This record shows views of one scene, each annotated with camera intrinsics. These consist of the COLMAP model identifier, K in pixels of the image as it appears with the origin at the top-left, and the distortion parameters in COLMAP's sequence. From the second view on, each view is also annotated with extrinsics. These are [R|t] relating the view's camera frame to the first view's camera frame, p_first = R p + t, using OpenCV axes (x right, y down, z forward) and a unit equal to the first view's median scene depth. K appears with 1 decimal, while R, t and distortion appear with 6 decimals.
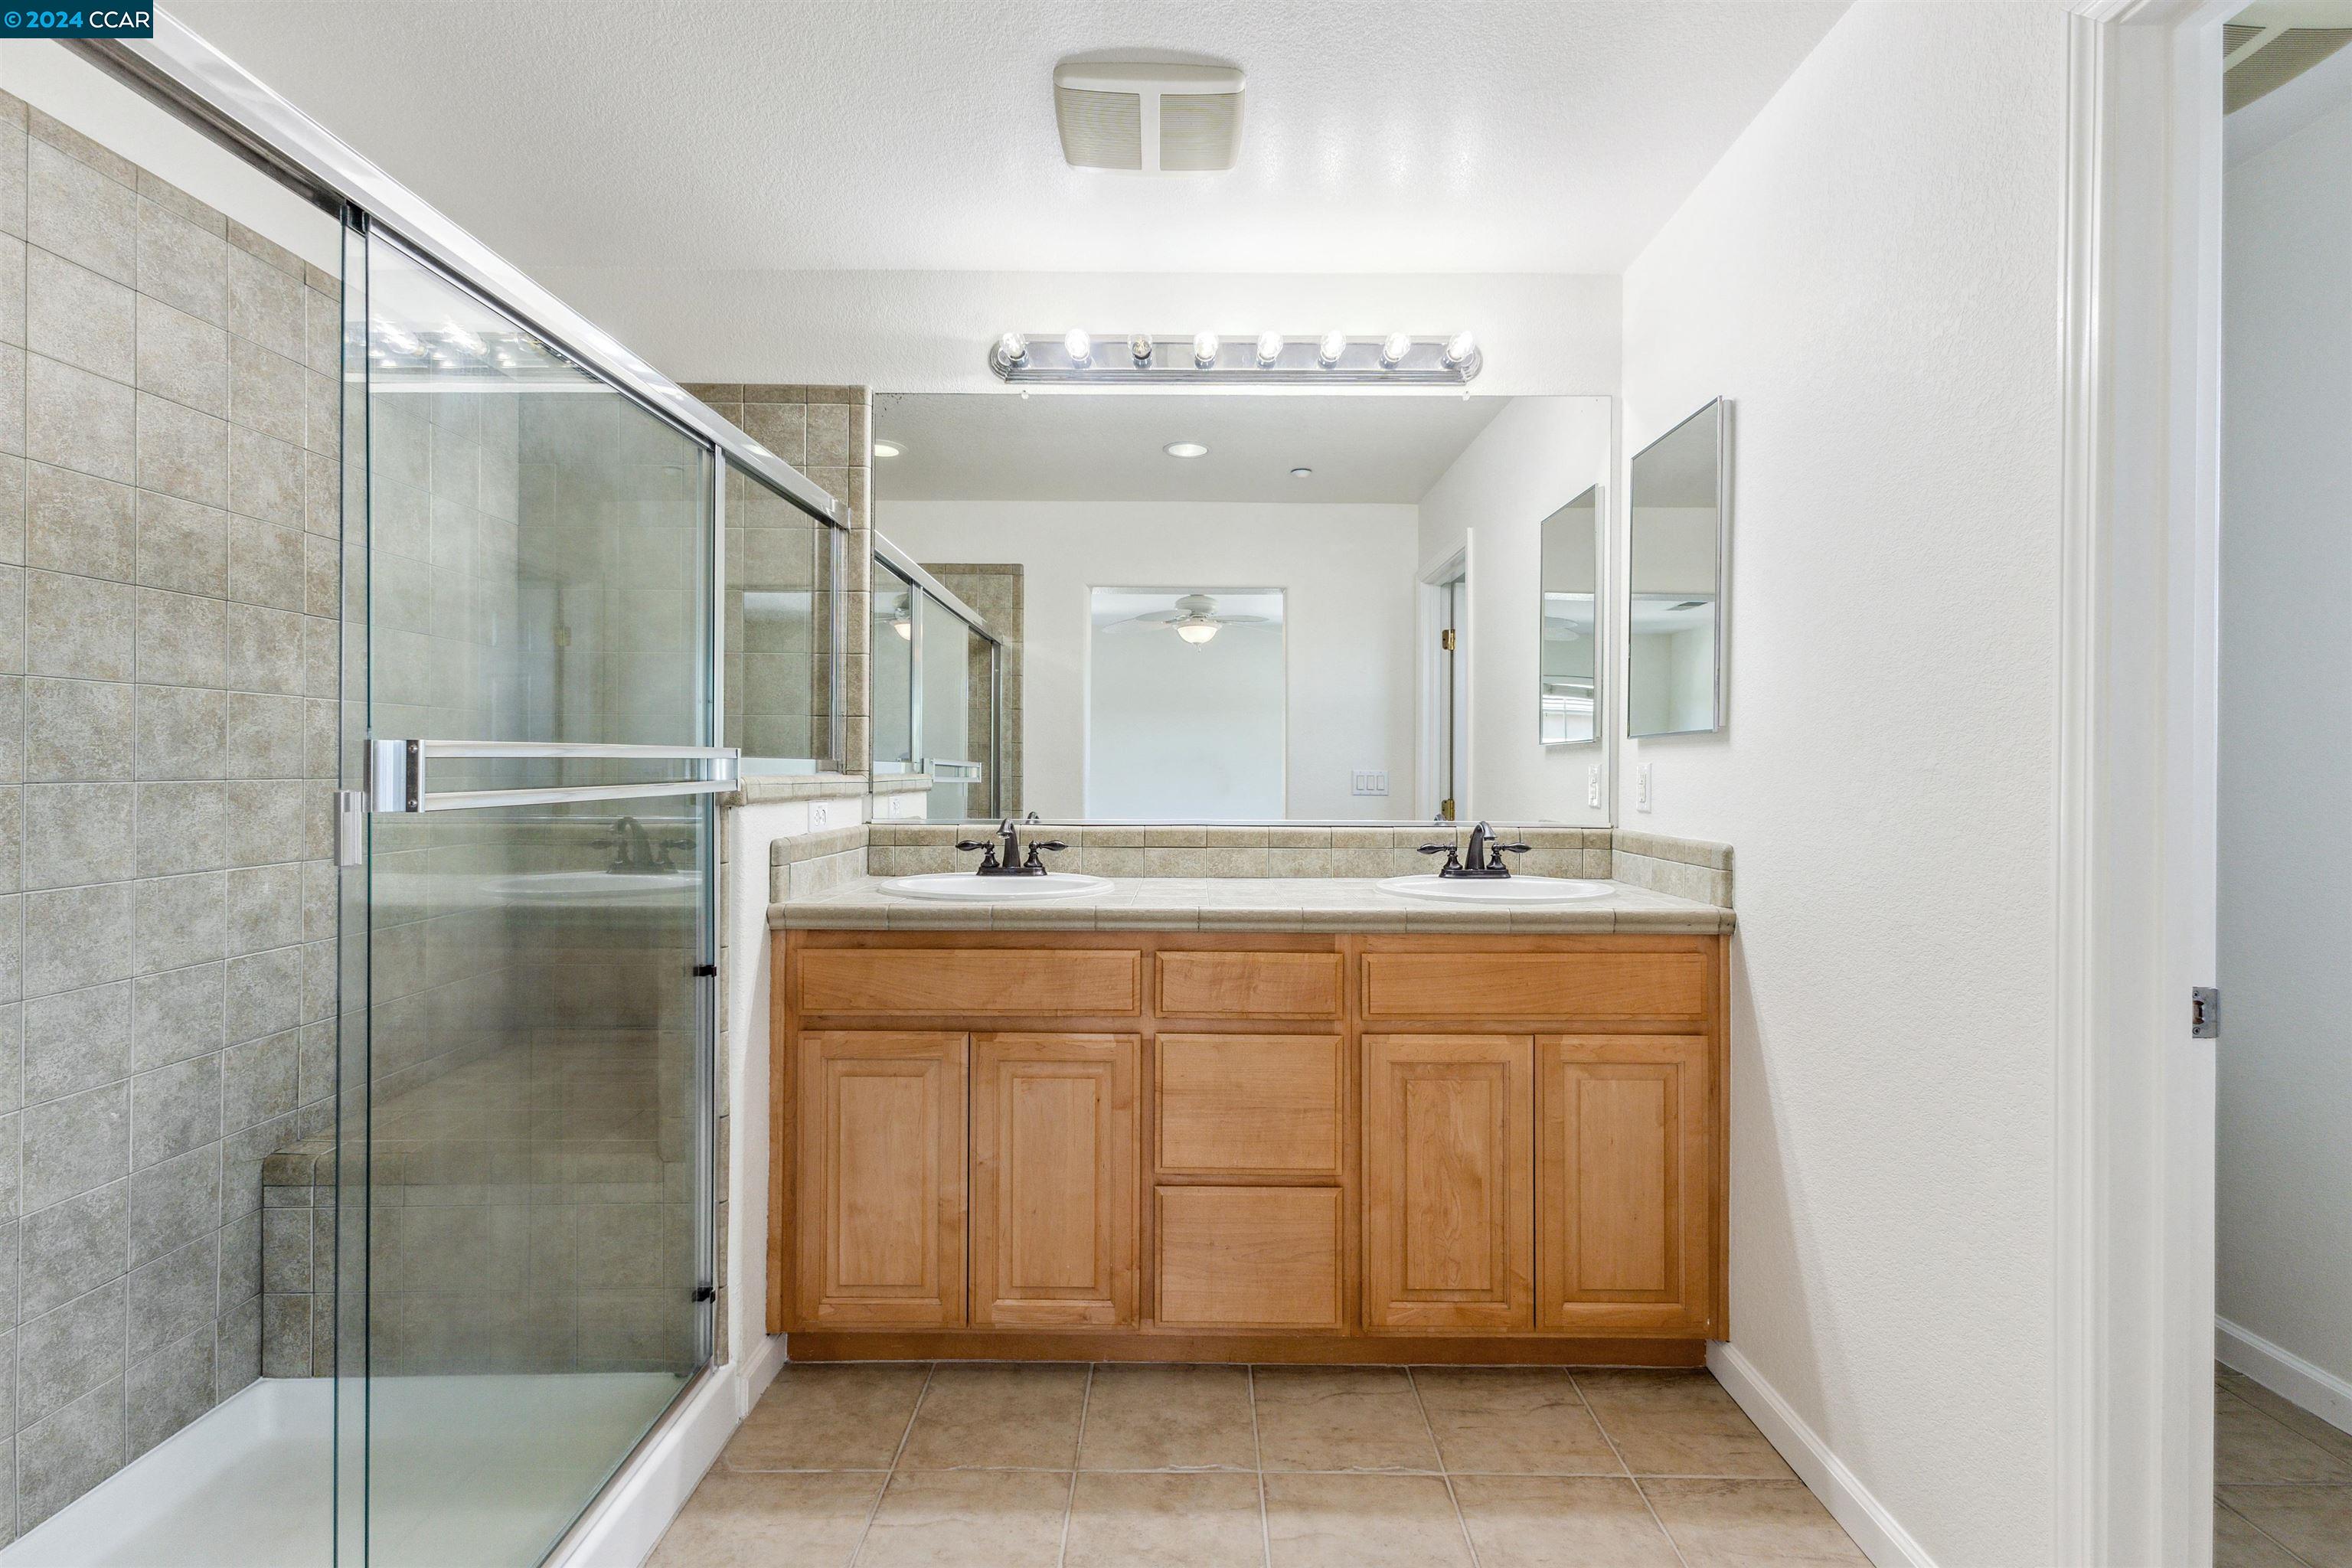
lens RADIAL K [[1020.3, 0, 1177.4], [0, 1020.3, 767.5], [0, 0, 1]] dist [0.006918, 0.000164]
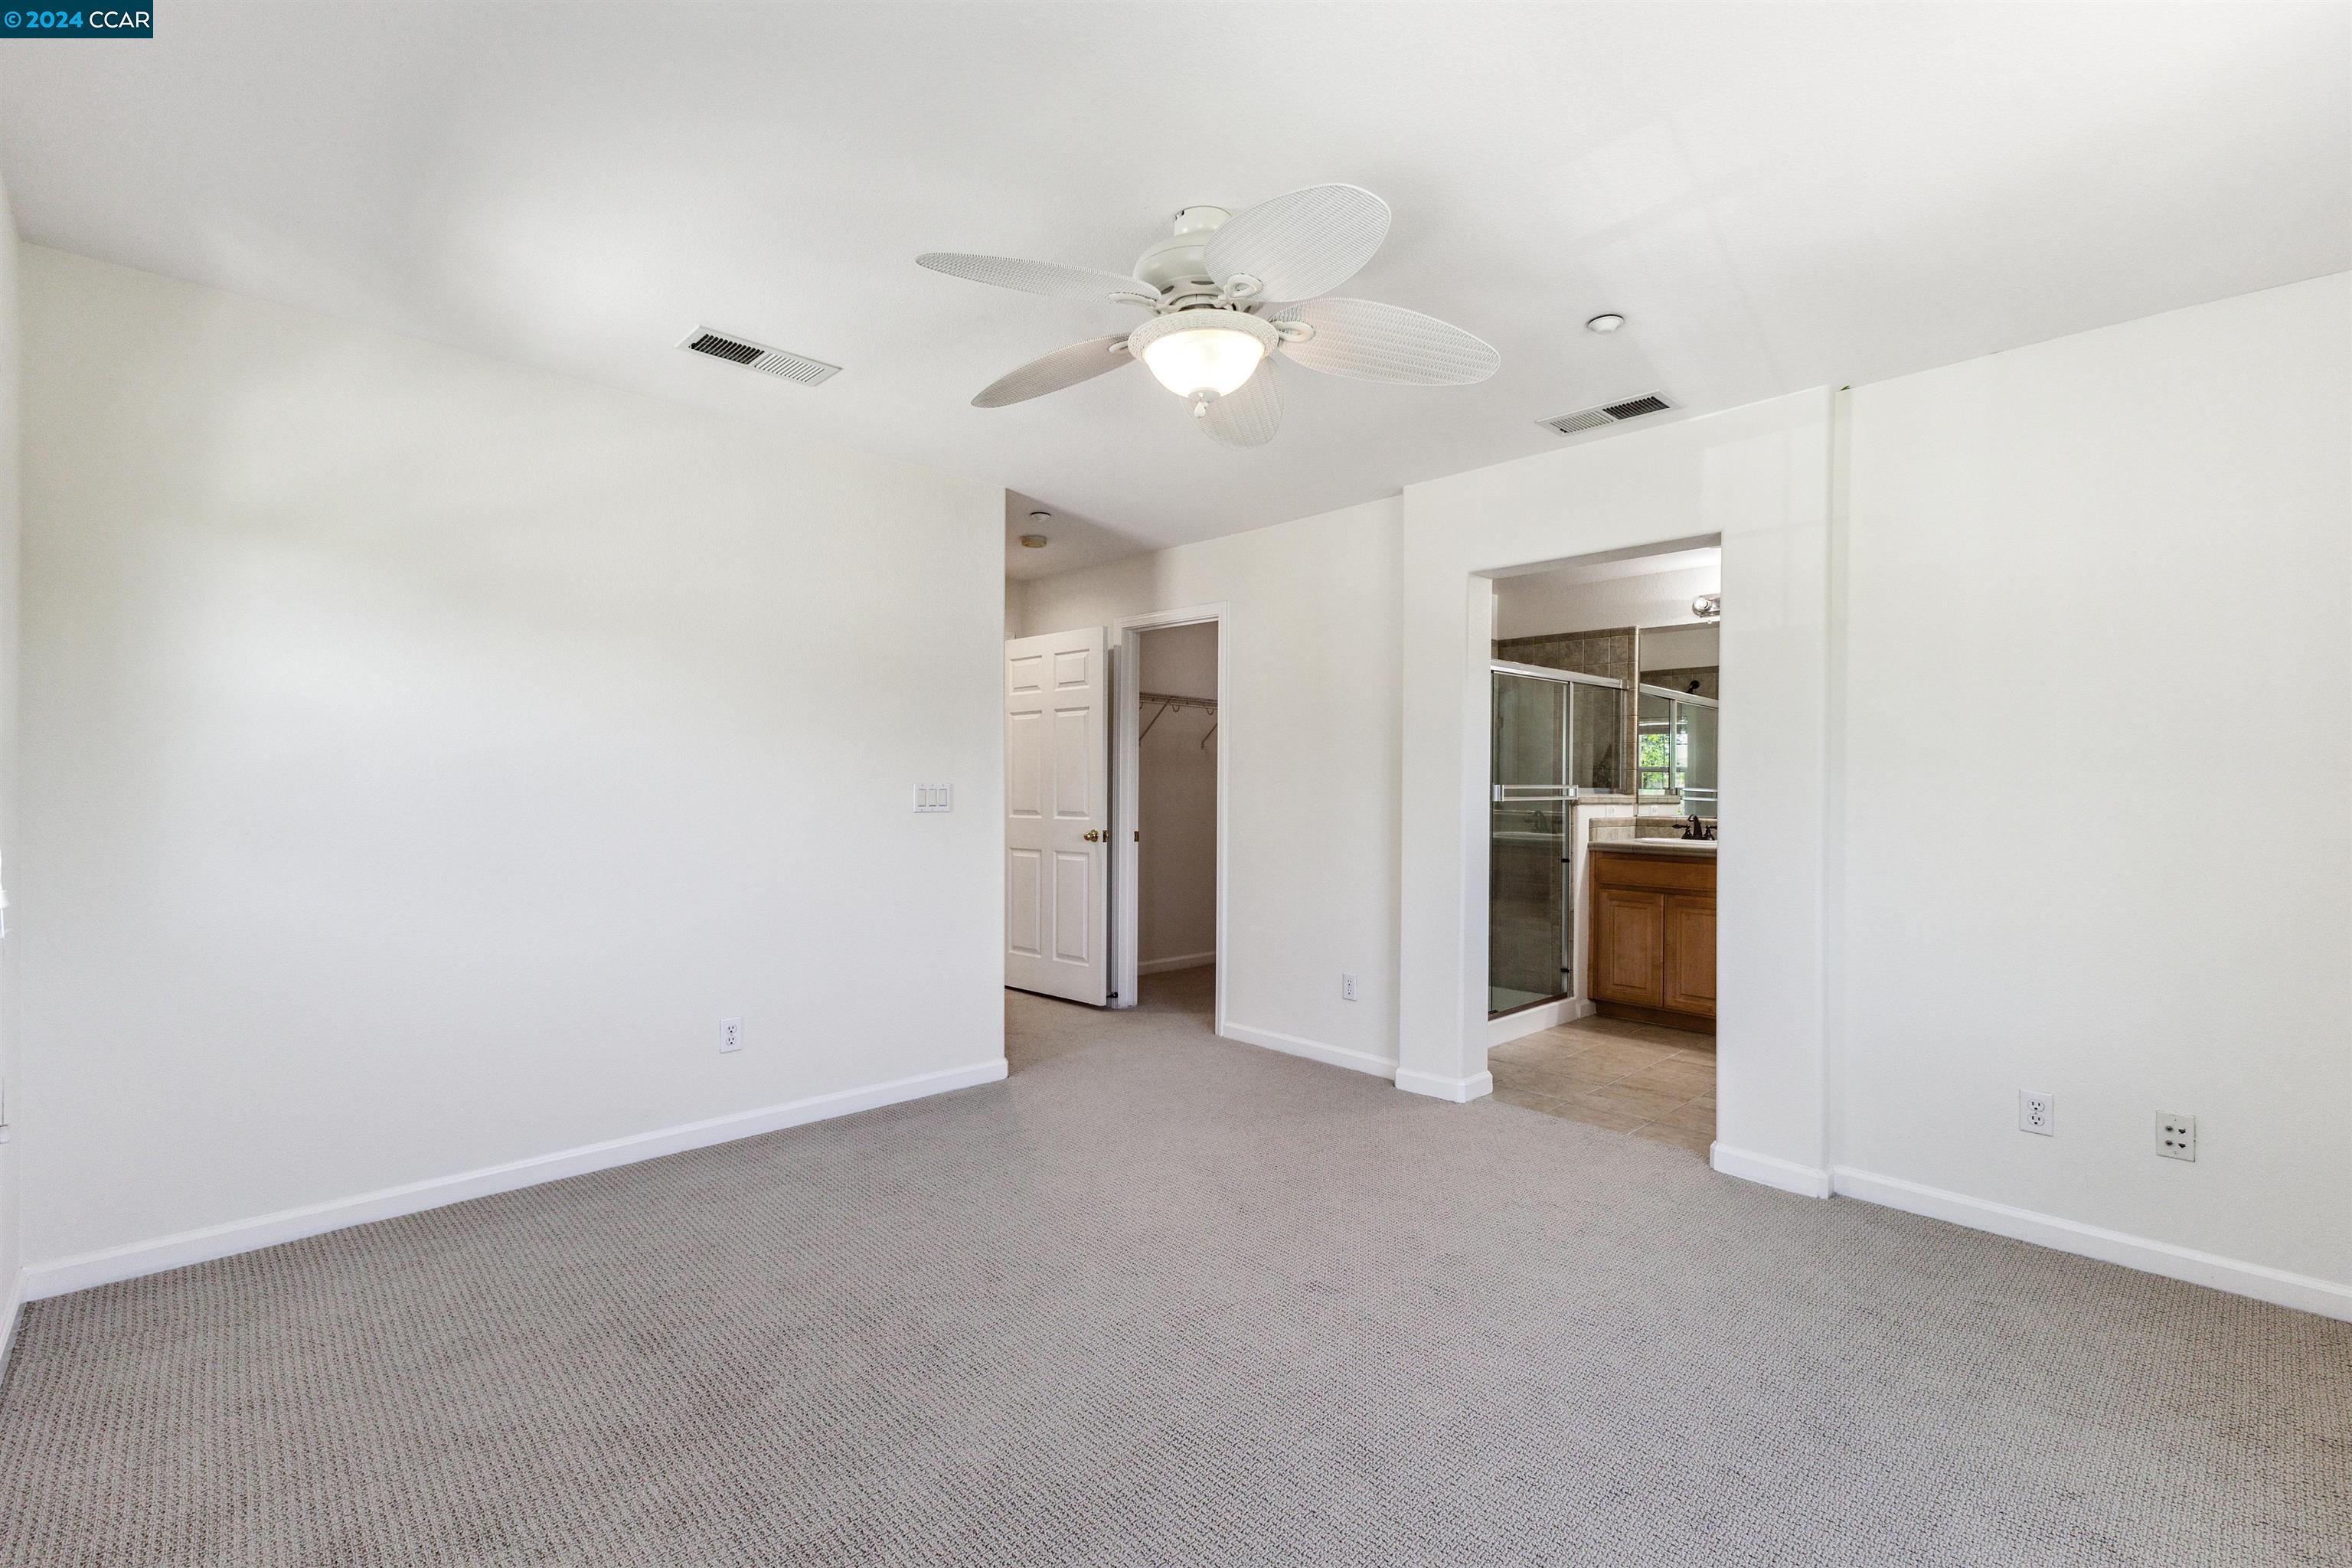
lens RADIAL K [[1000.8, 0, 1176.0], [0, 1000.8, 784.0], [0, 0, 1]] dist [0.004603, 0.000104]
pose [[0.687852, 0.001254, -0.725849, 0.798902], [-0.002863, 0.999995, -0.000986, -0.015533], [0.725845, 0.002756, 0.687853, -1.676707]]
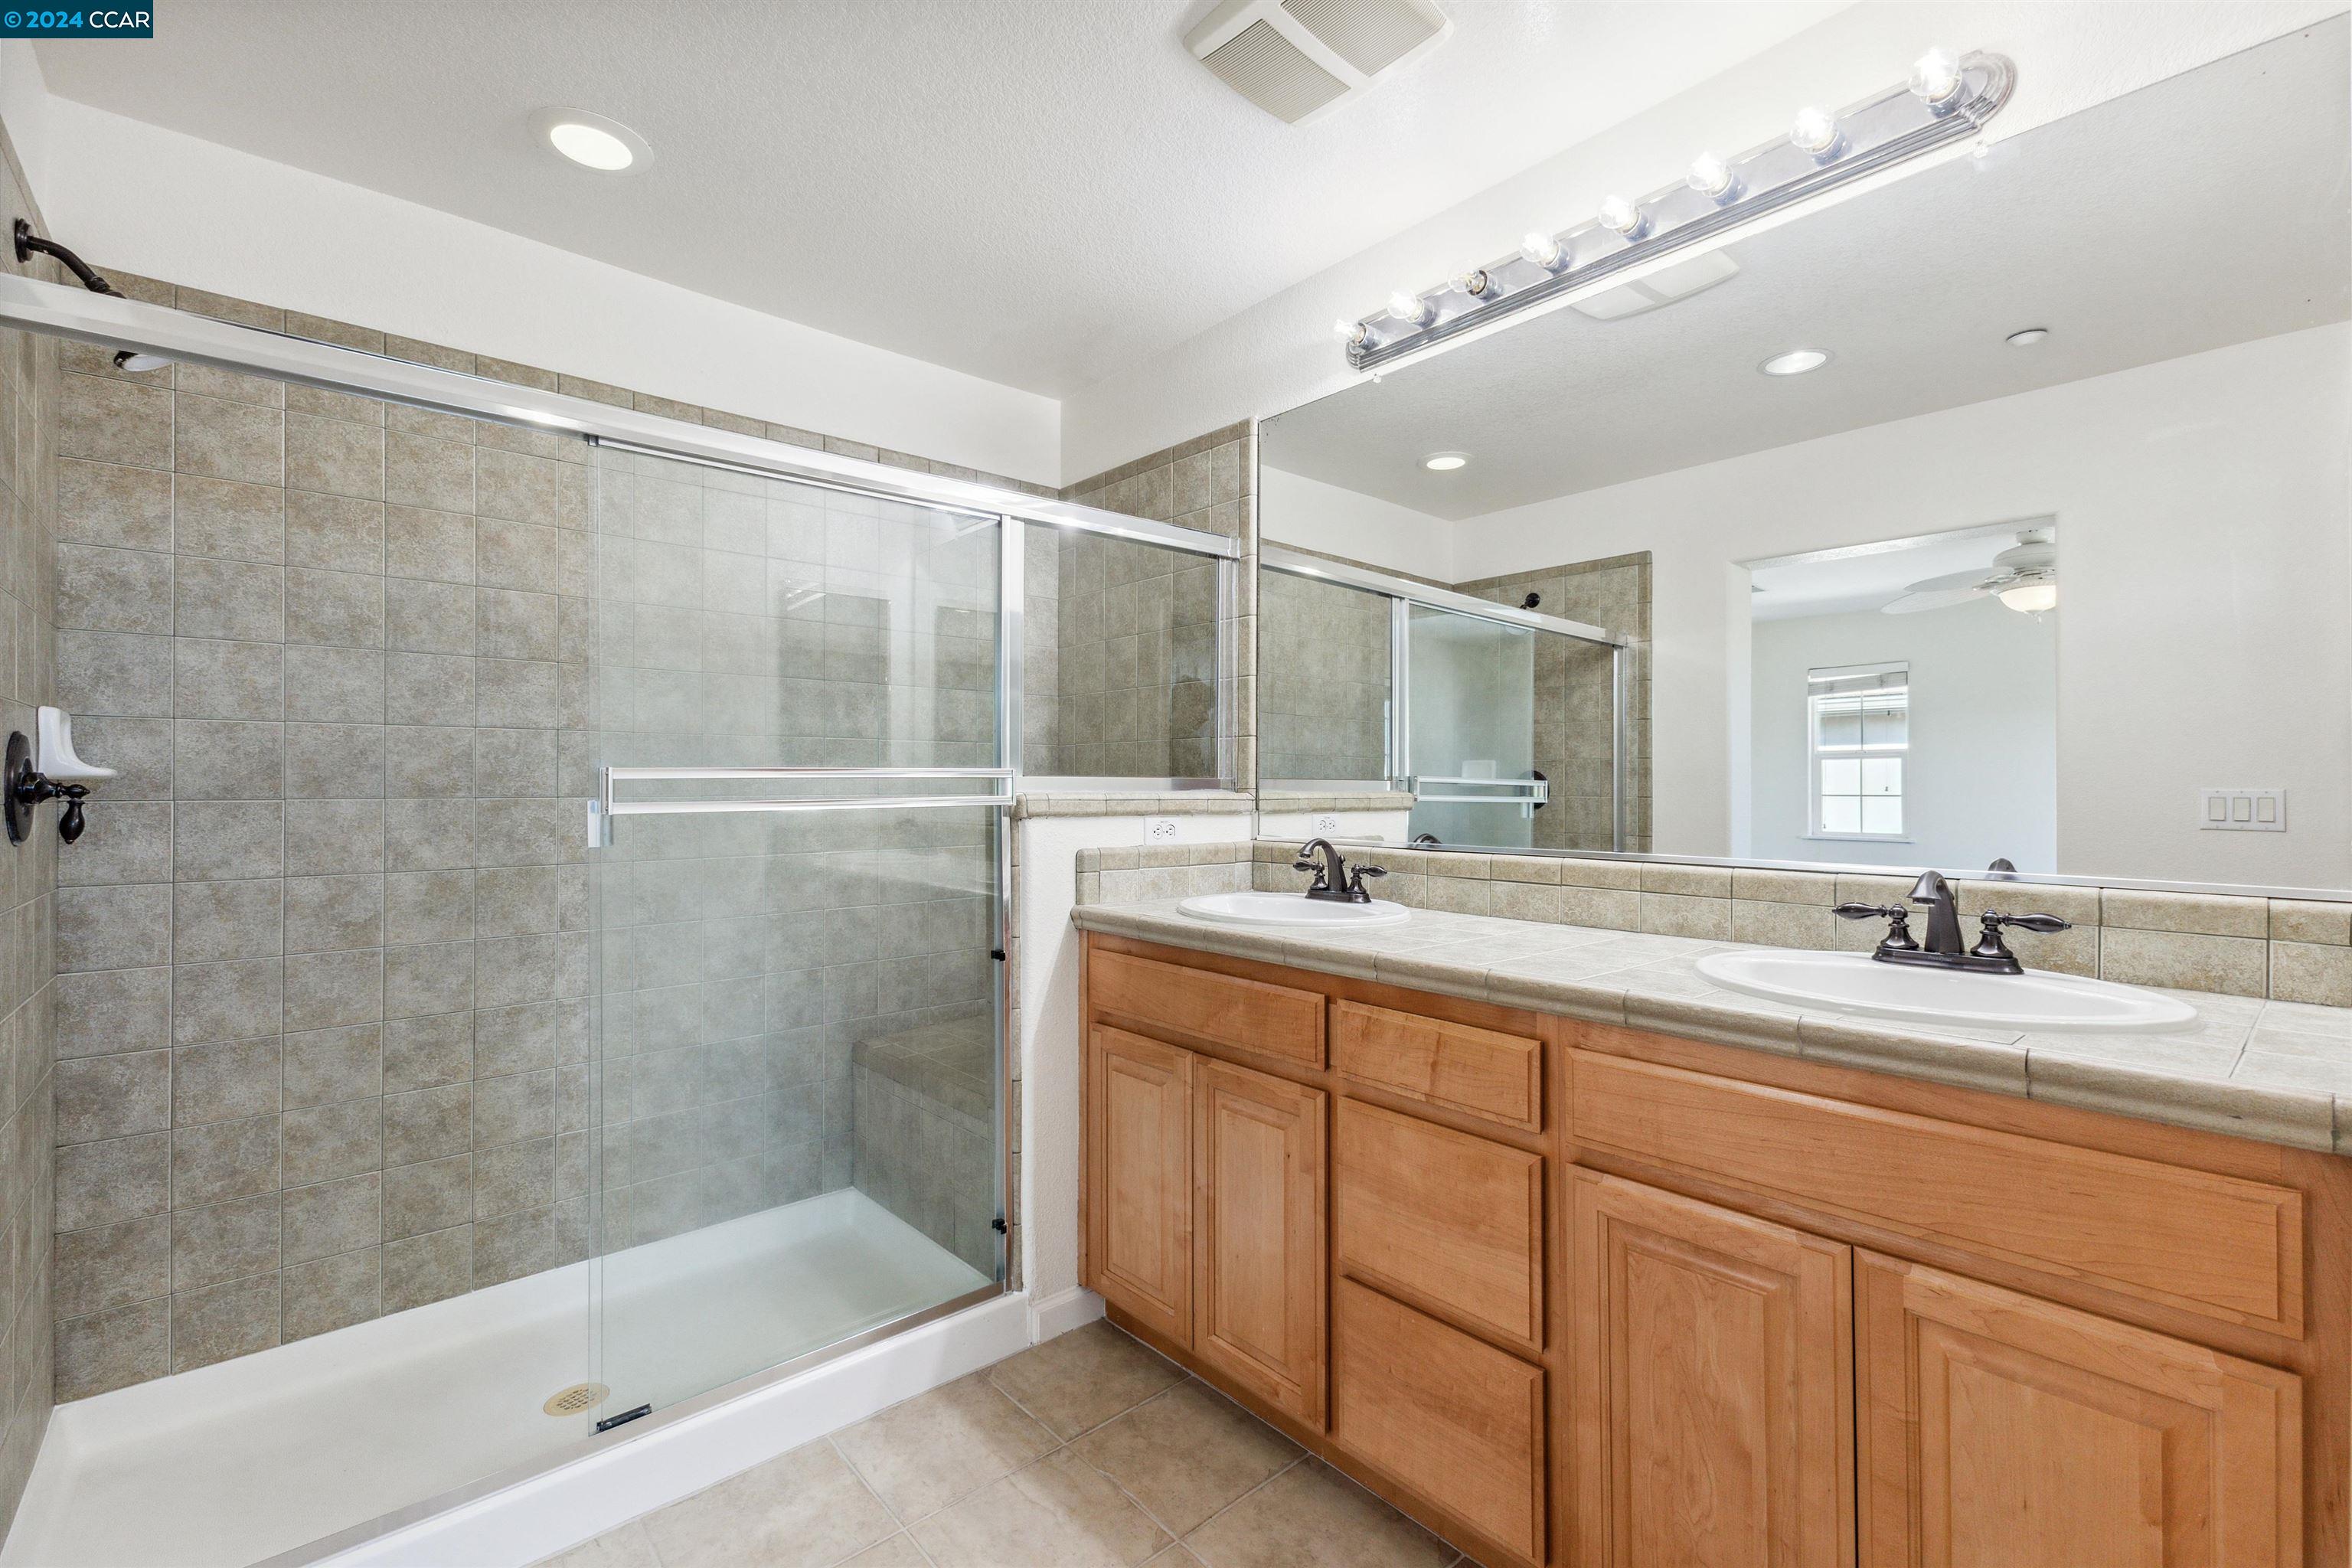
lens RADIAL K [[1000.8, 0, 1176.0], [0, 1000.8, 784.0], [0, 0, 1]] dist [0.004603, 0.000104]
pose [[0.669039, -0.007003, -0.743194, 0.507239], [0.002252, 0.999970, -0.007395, 0.007428], [0.743224, 0.003274, 0.669035, 0.339416]]
